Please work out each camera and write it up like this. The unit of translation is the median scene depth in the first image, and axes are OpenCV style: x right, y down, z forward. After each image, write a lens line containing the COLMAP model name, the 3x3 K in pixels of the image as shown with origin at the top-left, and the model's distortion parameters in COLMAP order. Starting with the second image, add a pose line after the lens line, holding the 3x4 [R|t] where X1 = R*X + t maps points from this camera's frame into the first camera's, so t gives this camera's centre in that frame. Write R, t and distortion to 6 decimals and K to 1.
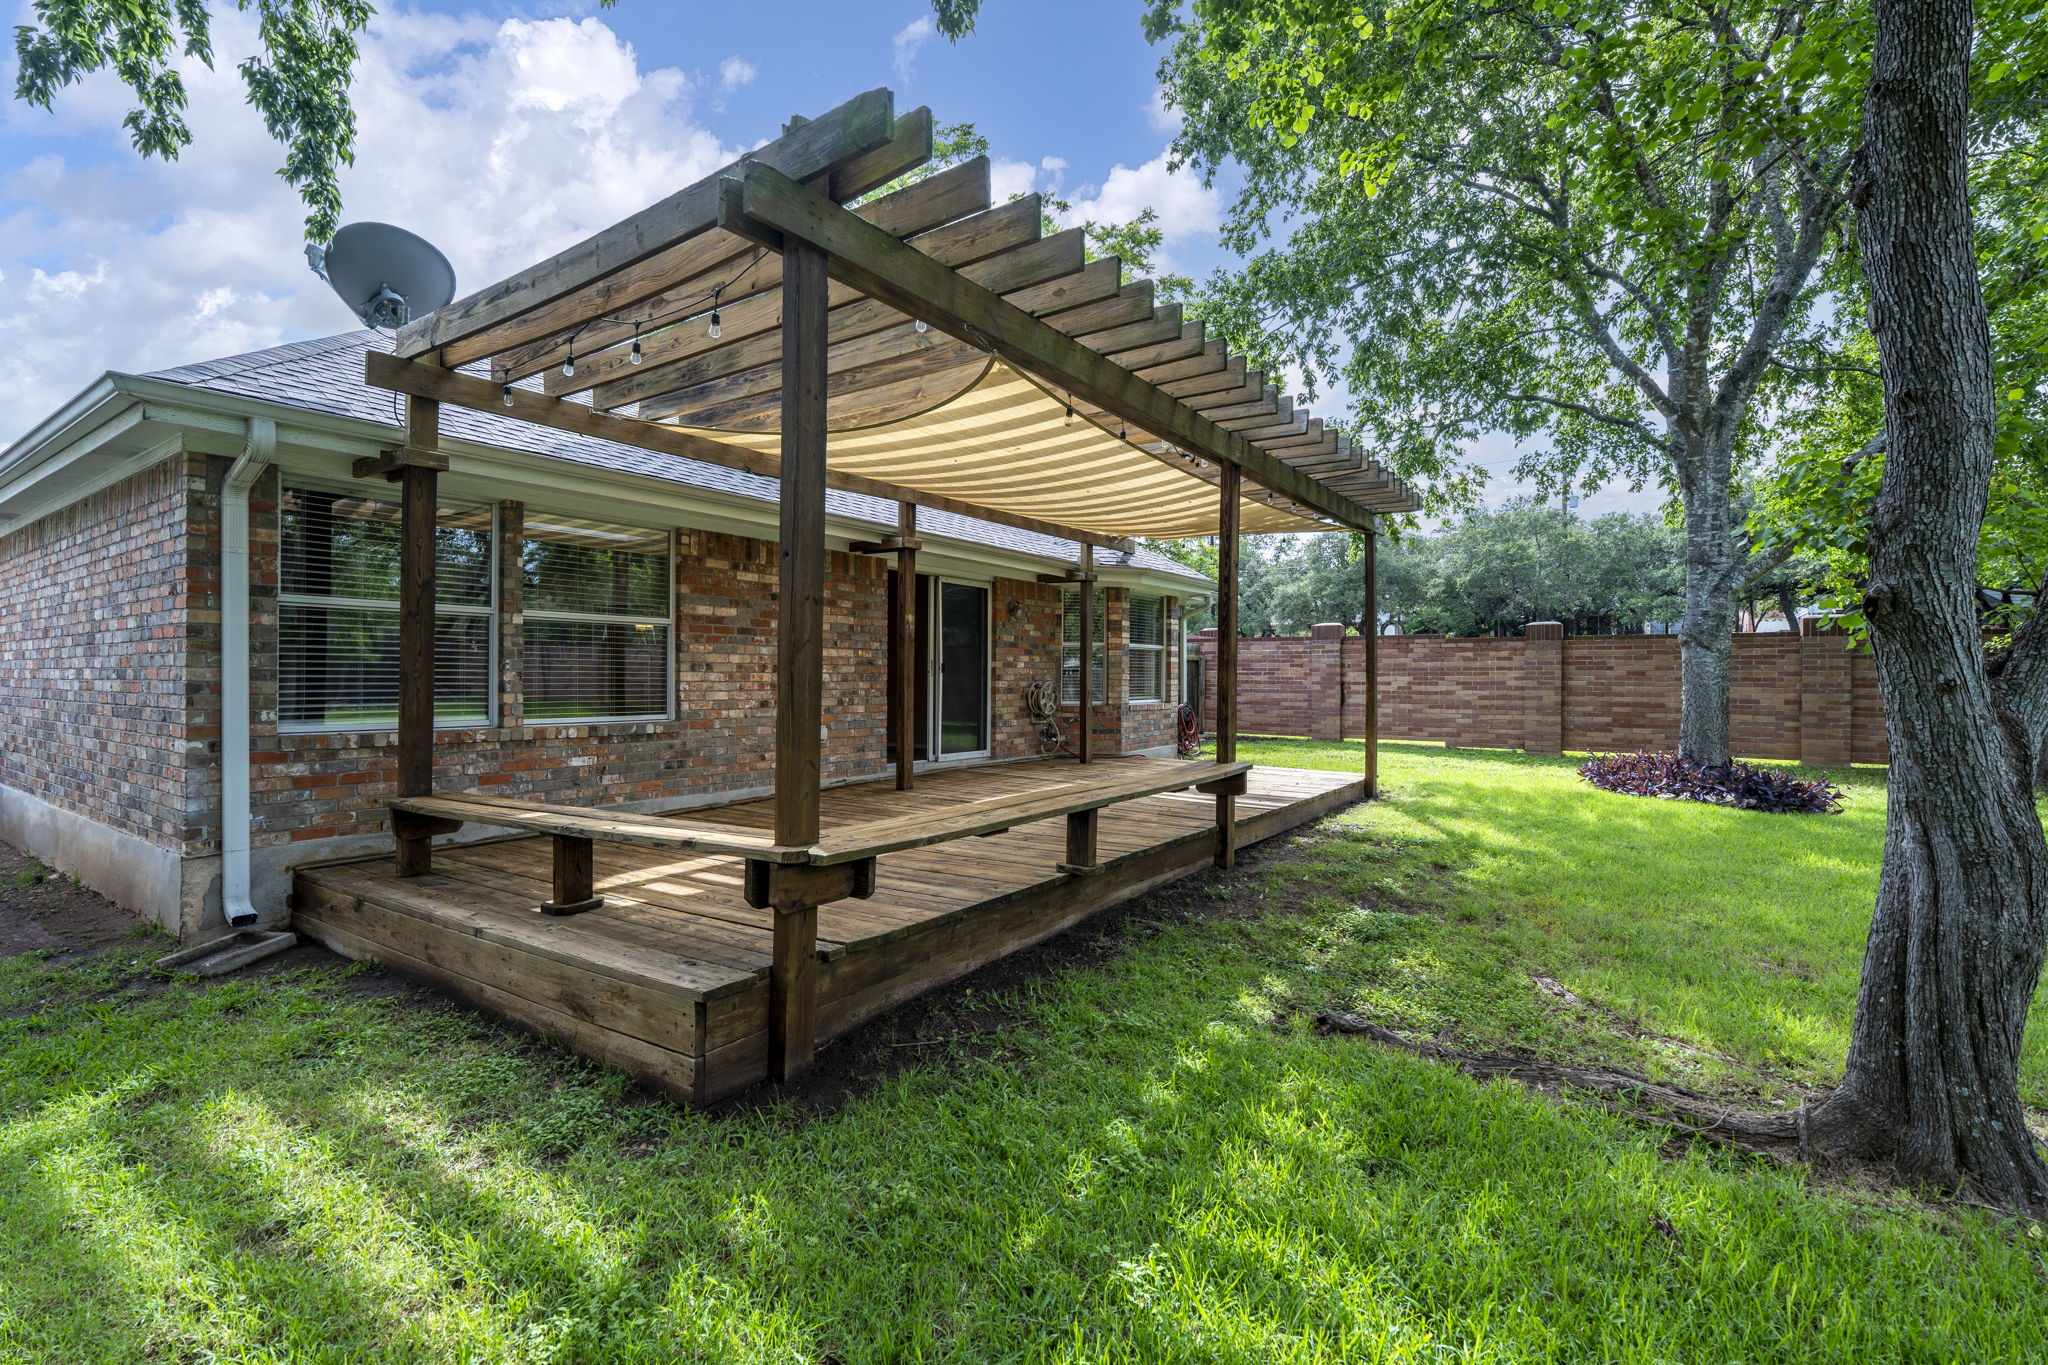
lens RADIAL K [[922.0, 0, 1024.0], [0, 922.0, 682.5], [0, 0, 1]] dist [-0.006328, 0.001047]
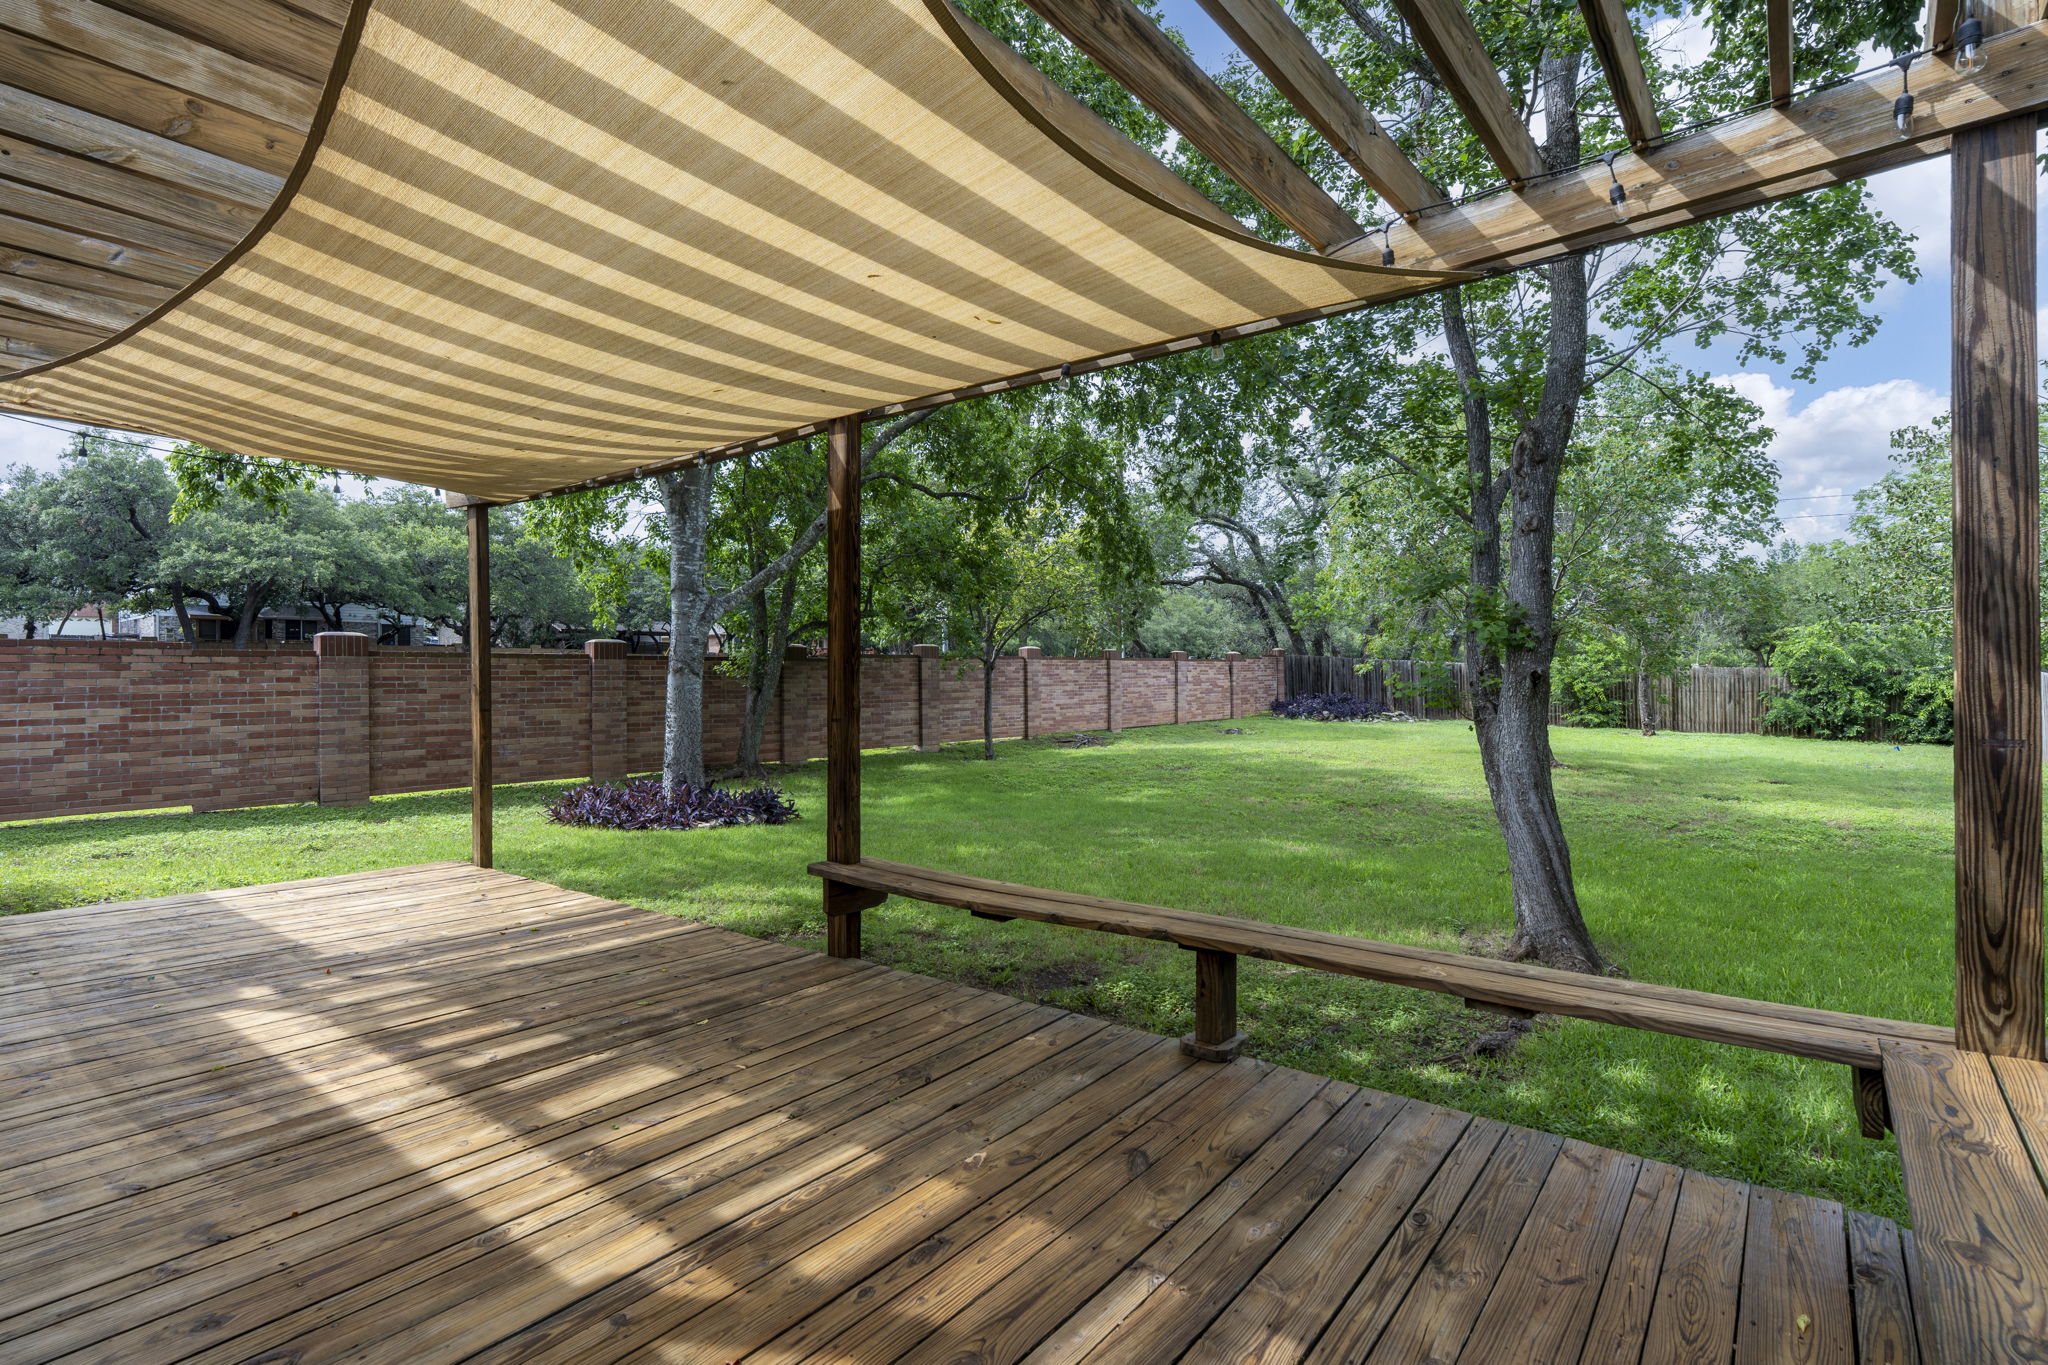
lens RADIAL K [[990.4, 0, 1024.0], [0, 990.4, 682.5], [0, 0, 1]] dist [-0.002218, 0.000533]
pose [[0.061380, -0.008759, 0.998076, -0.361597], [0.014947, 0.999857, 0.007856, -0.034580], [-0.998003, 0.014436, 0.061502, 0.609504]]
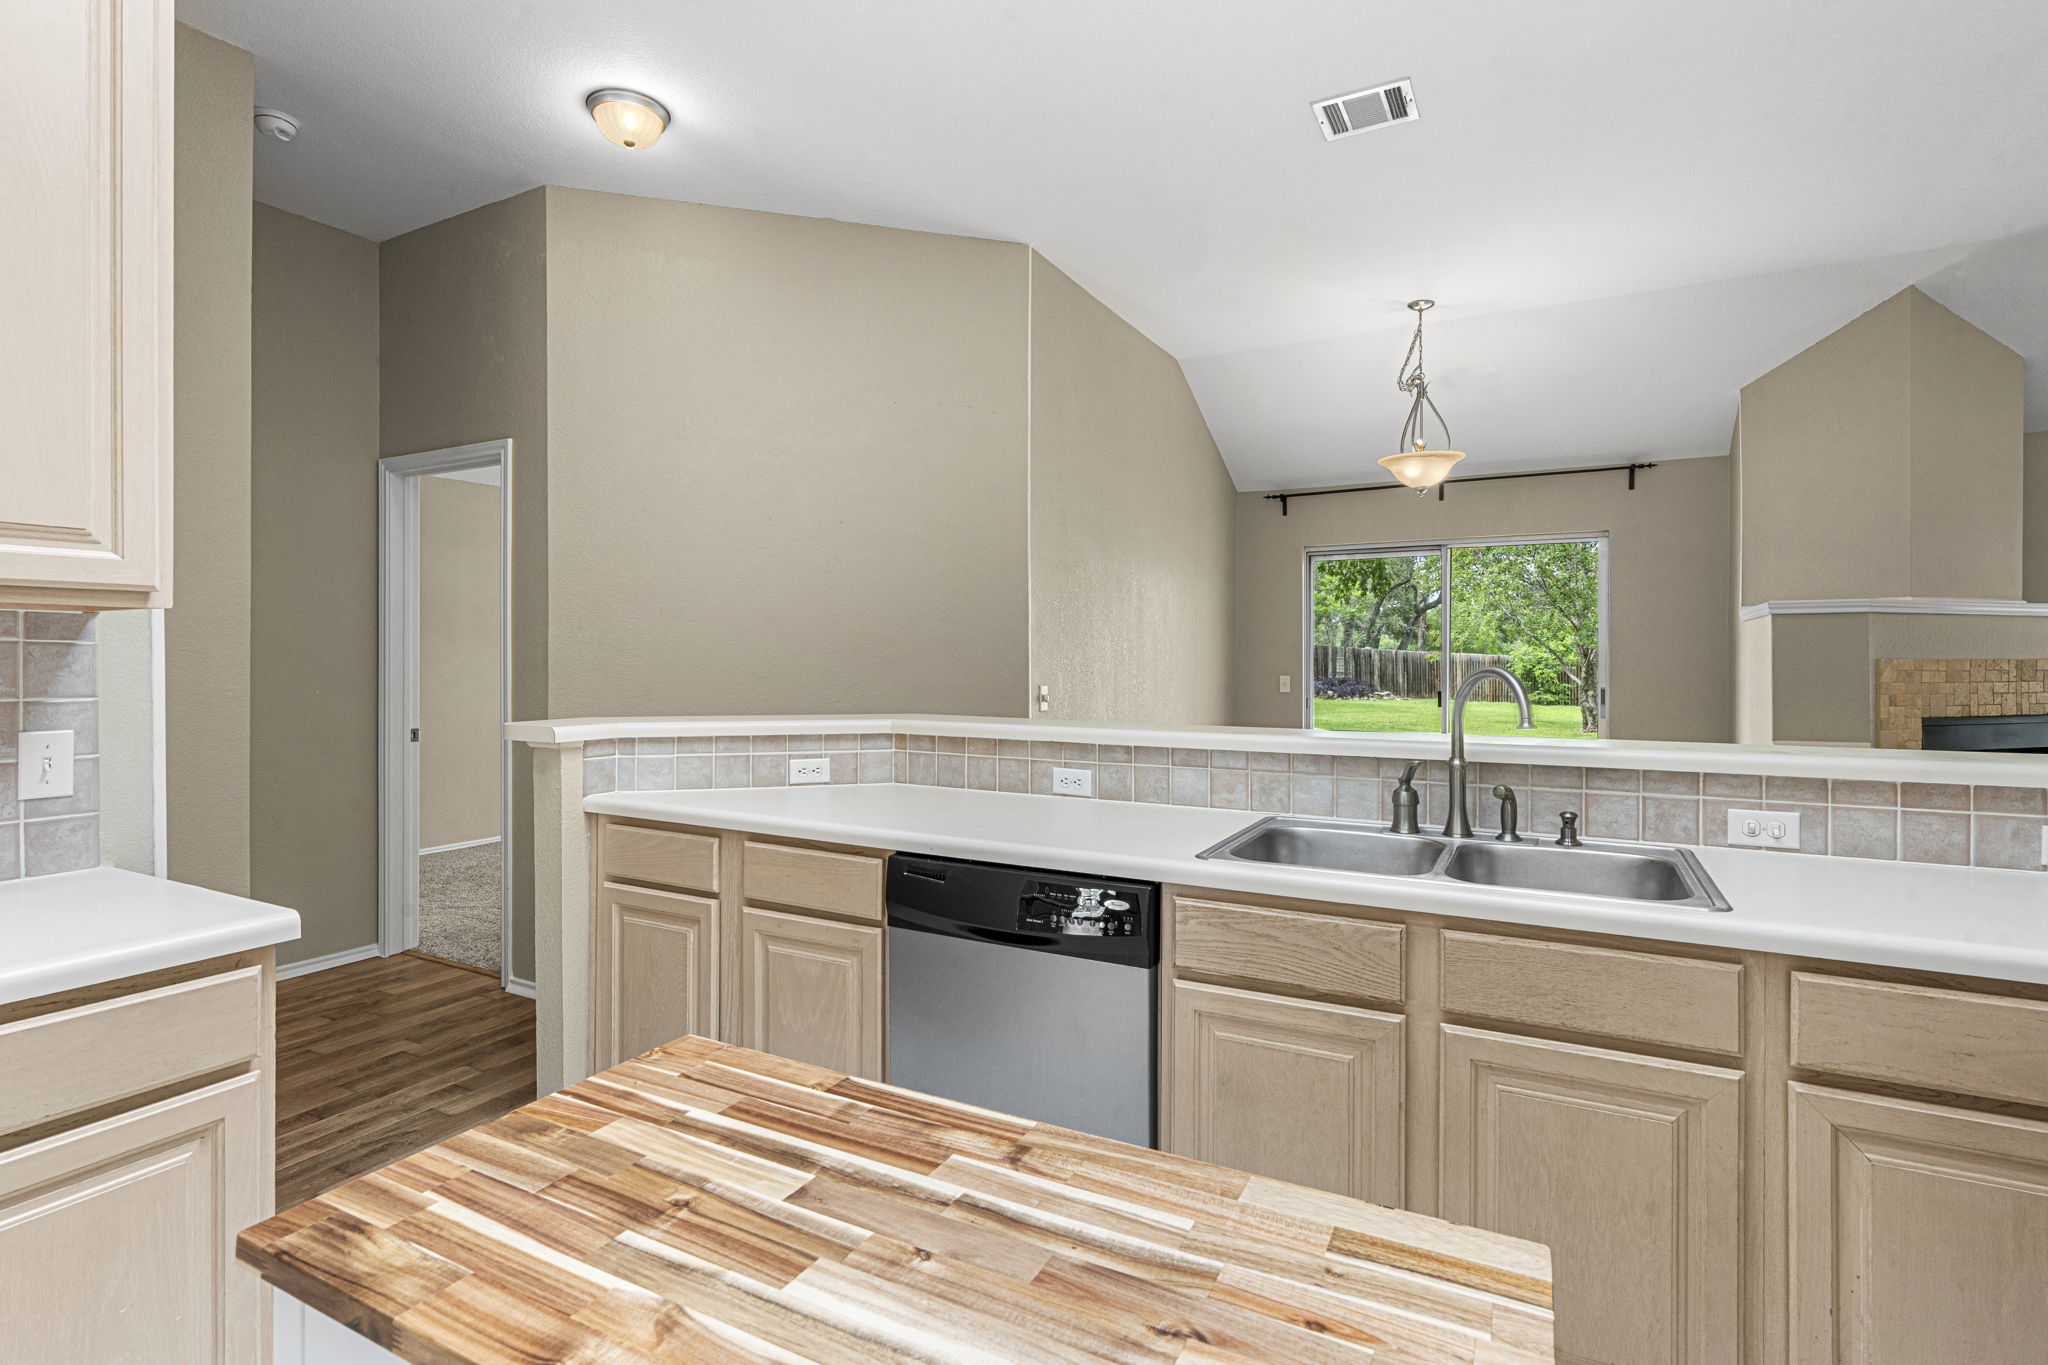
lens RADIAL K [[982.5, 0, 1033.6], [0, 982.5, 655.3], [0, 0, 1]] dist [-0.003733, -0.000379]
pose [[-0.118869, -0.001742, 0.992908, -0.752697], [0.002258, 0.999995, 0.002024, -0.050603], [-0.992907, 0.002483, -0.118864, 1.463159]]
